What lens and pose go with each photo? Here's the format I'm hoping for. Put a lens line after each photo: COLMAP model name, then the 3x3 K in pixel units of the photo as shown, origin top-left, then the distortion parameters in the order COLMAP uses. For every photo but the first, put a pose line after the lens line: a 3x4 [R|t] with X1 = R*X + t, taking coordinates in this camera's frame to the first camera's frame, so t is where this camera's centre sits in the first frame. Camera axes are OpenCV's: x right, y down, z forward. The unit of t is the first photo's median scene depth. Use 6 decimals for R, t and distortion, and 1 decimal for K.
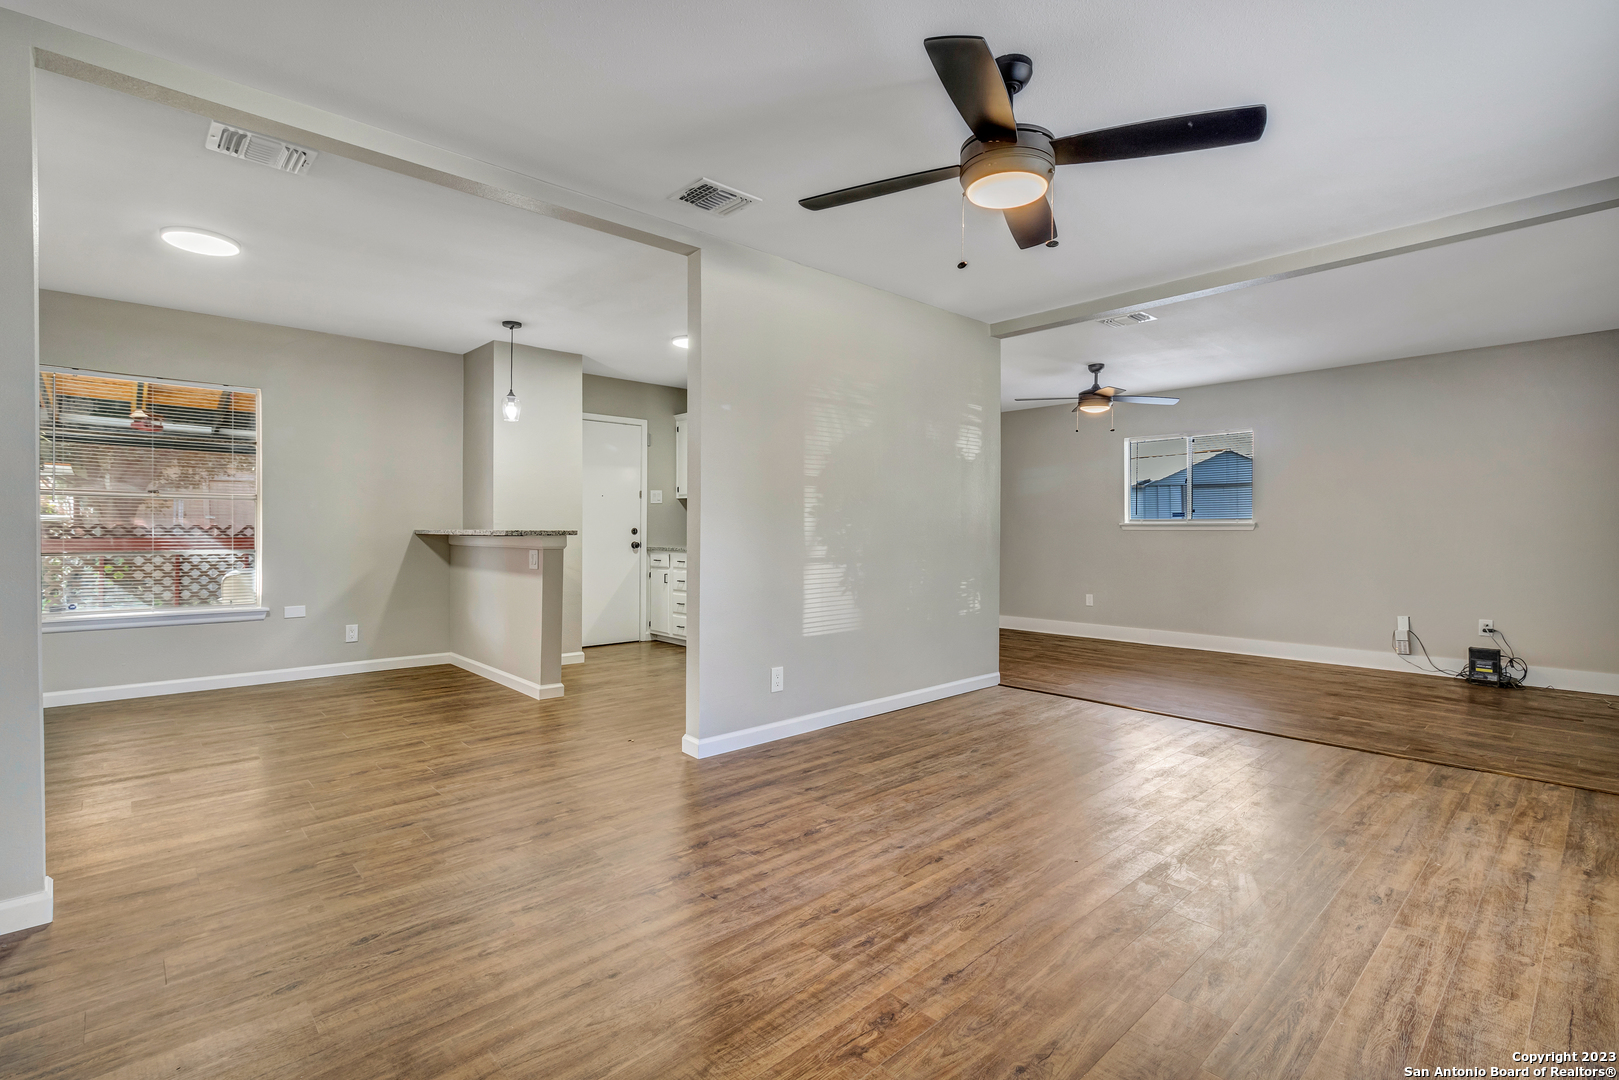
lens RADIAL K [[749.9, 0, 814.8], [0, 749.9, 529.0], [0, 0, 1]] dist [0.000356, 0.000016]
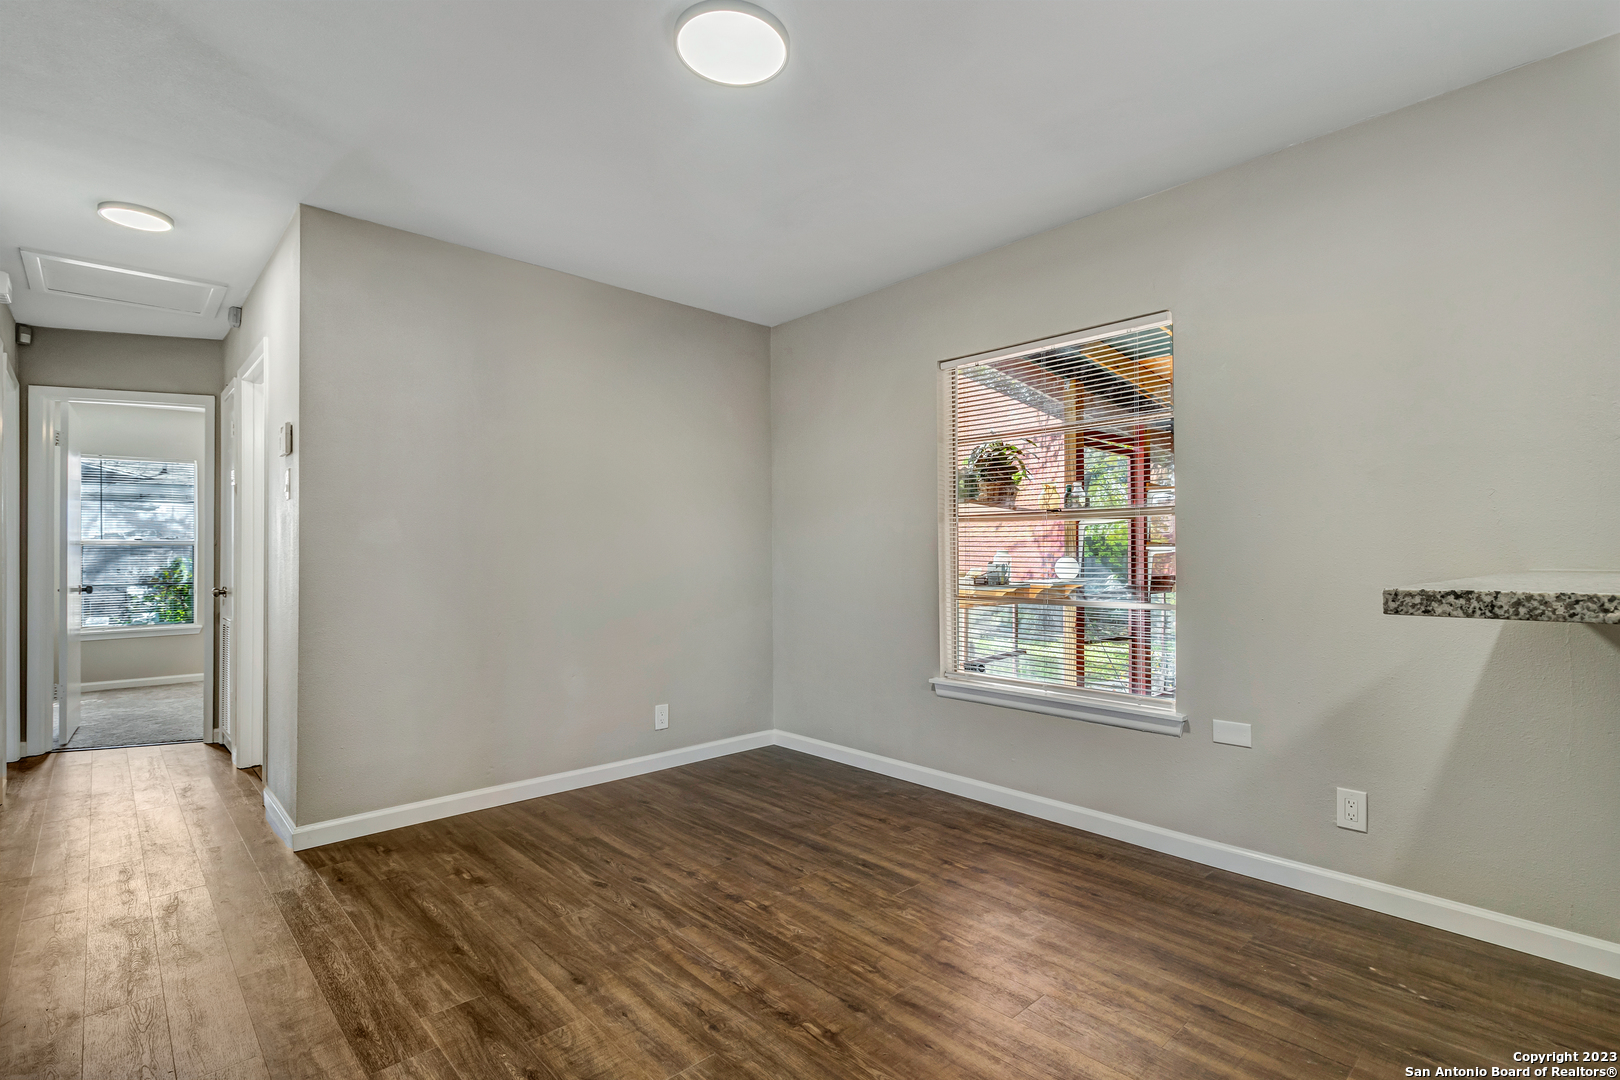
lens RADIAL K [[771.8, 0, 803.3], [0, 771.8, 541.1], [0, 0, 1]] dist [-0.000371, 0.000404]
pose [[-0.007977, -0.023130, -0.999701, -0.278062], [-0.000925, 0.999732, -0.023124, -0.007047], [0.999968, 0.000741, -0.007996, 1.134402]]
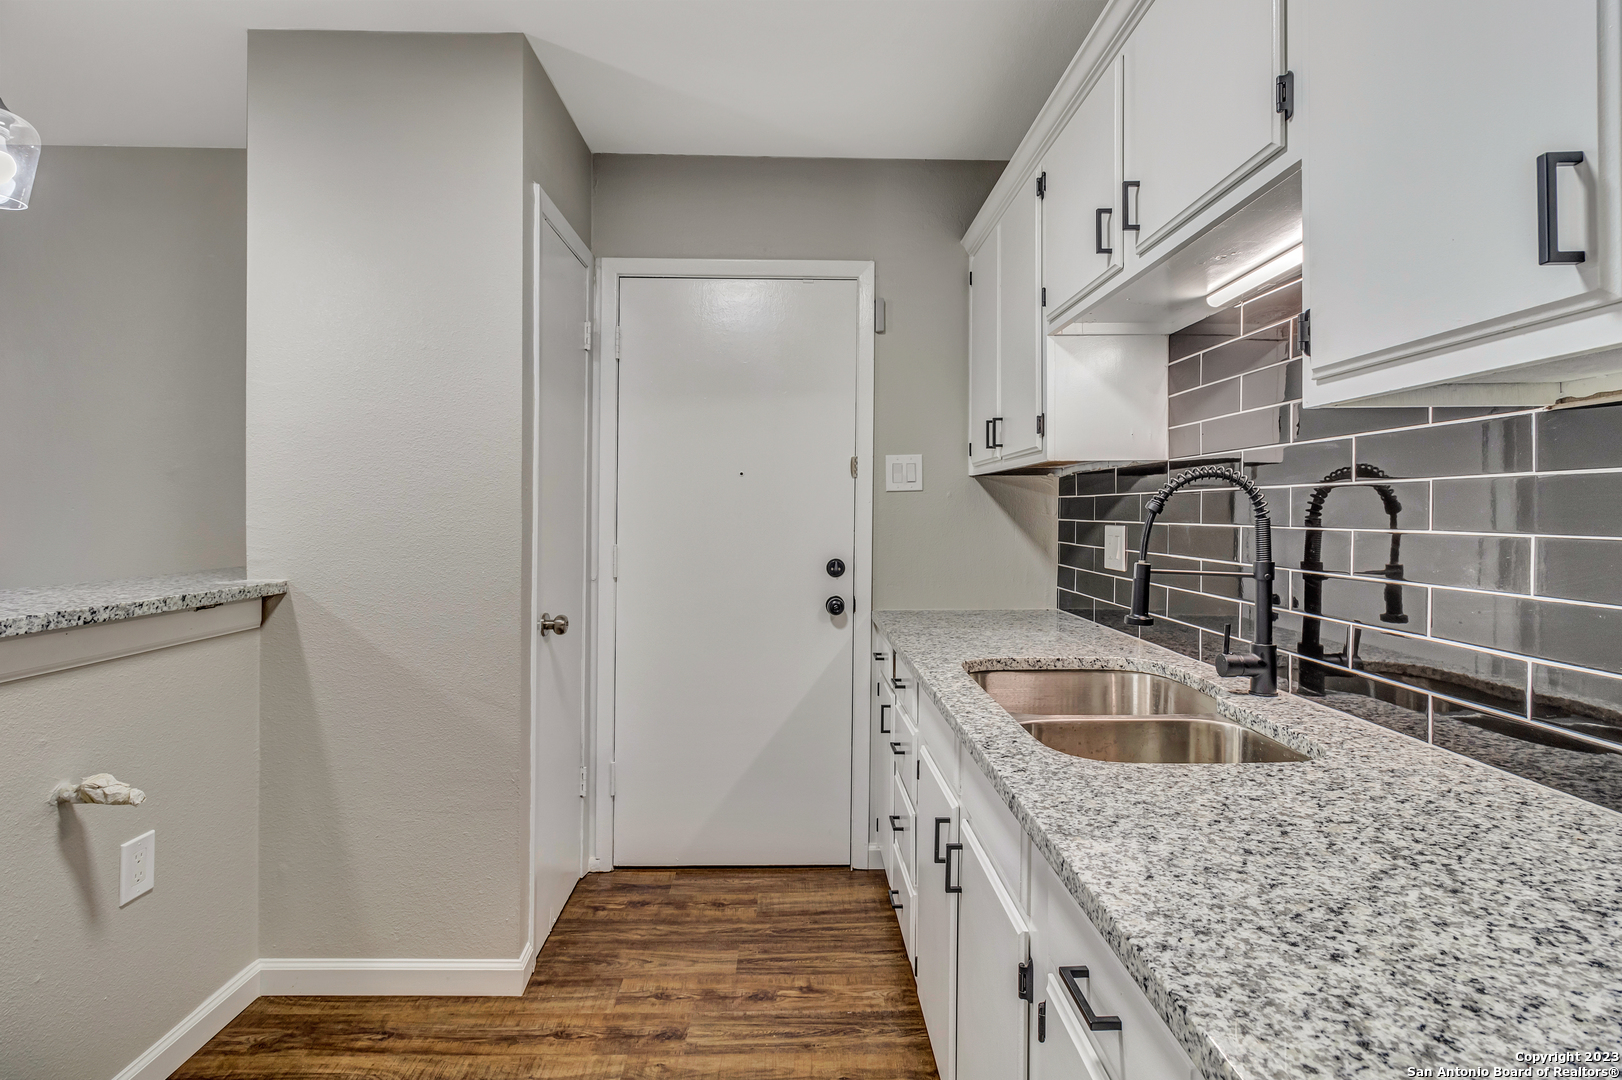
lens RADIAL K [[765.2, 0, 813.7], [0, 765.2, 514.9], [0, 0, 1]] dist [-0.002076, 0.000401]
pose [[0.746736, 0.002990, -0.665113, 0.001378], [-0.004074, 0.999992, -0.000078, -0.048782], [0.665108, 0.002768, 0.746742, 1.518323]]
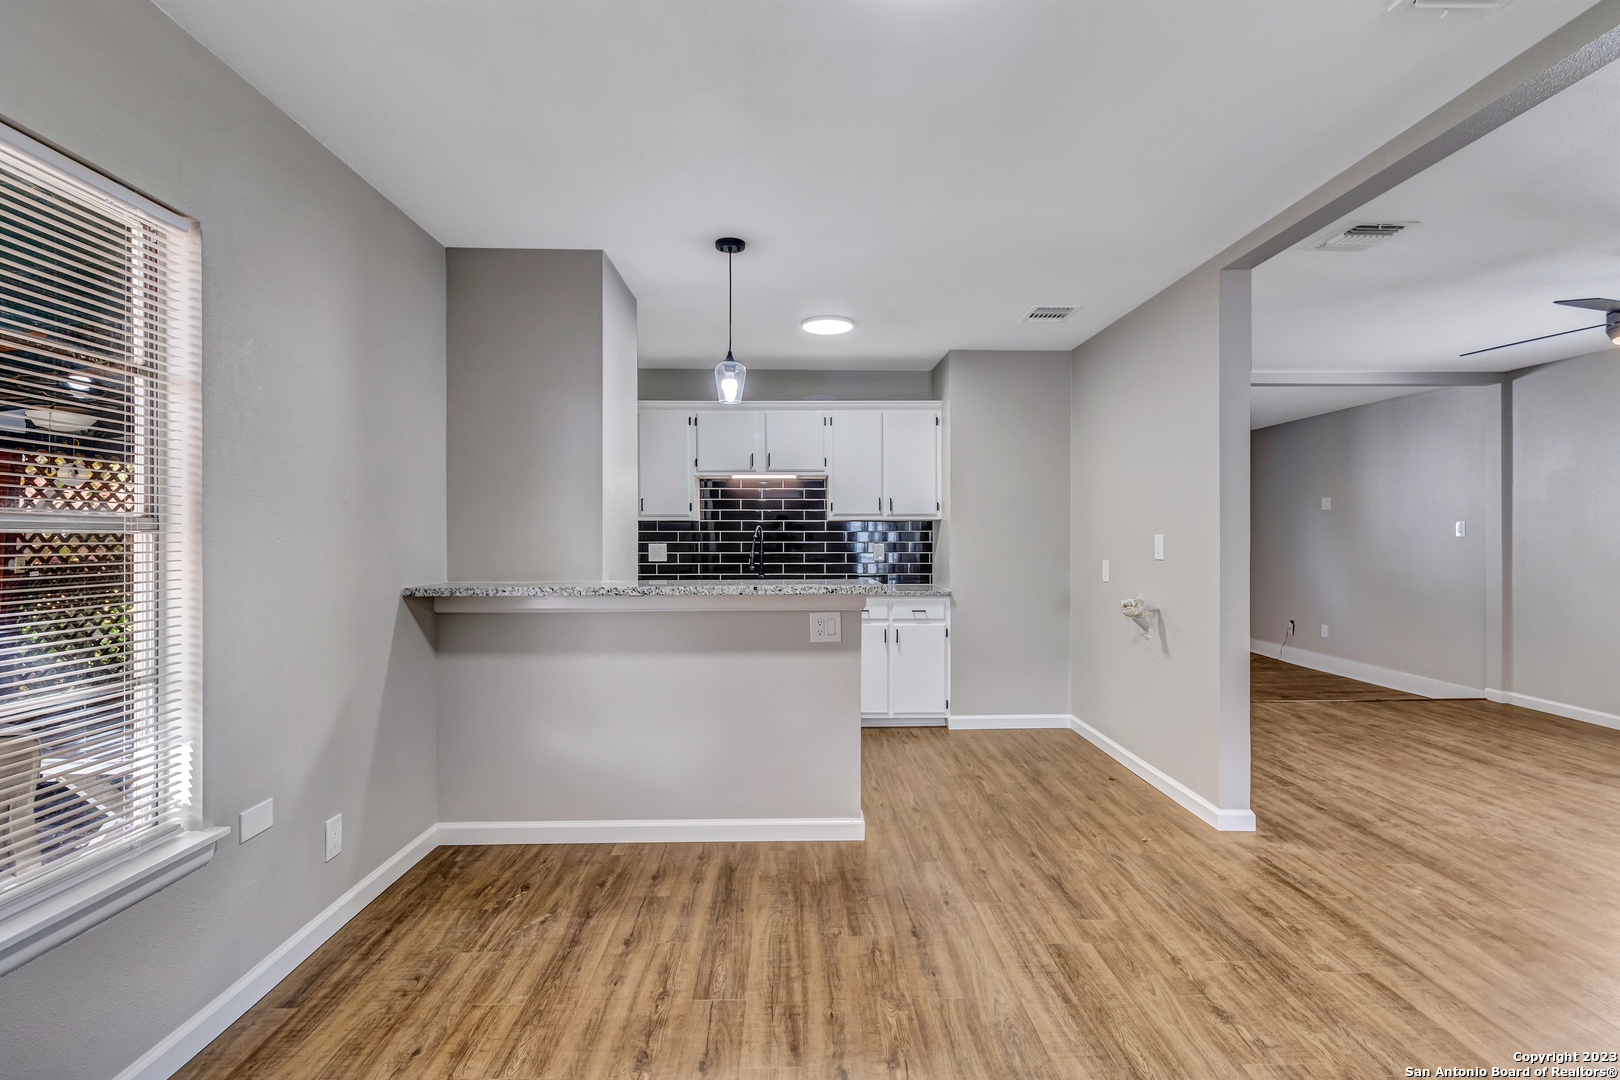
lens RADIAL K [[752.9, 0, 811.0], [0, 752.9, 540.8], [0, 0, 1]] dist [0.000889, 0.000259]
pose [[0.663672, -0.005365, 0.748004, -1.248186], [0.004679, 0.999984, 0.003022, -0.050232], [-0.748009, 0.001494, 0.663687, 0.839067]]
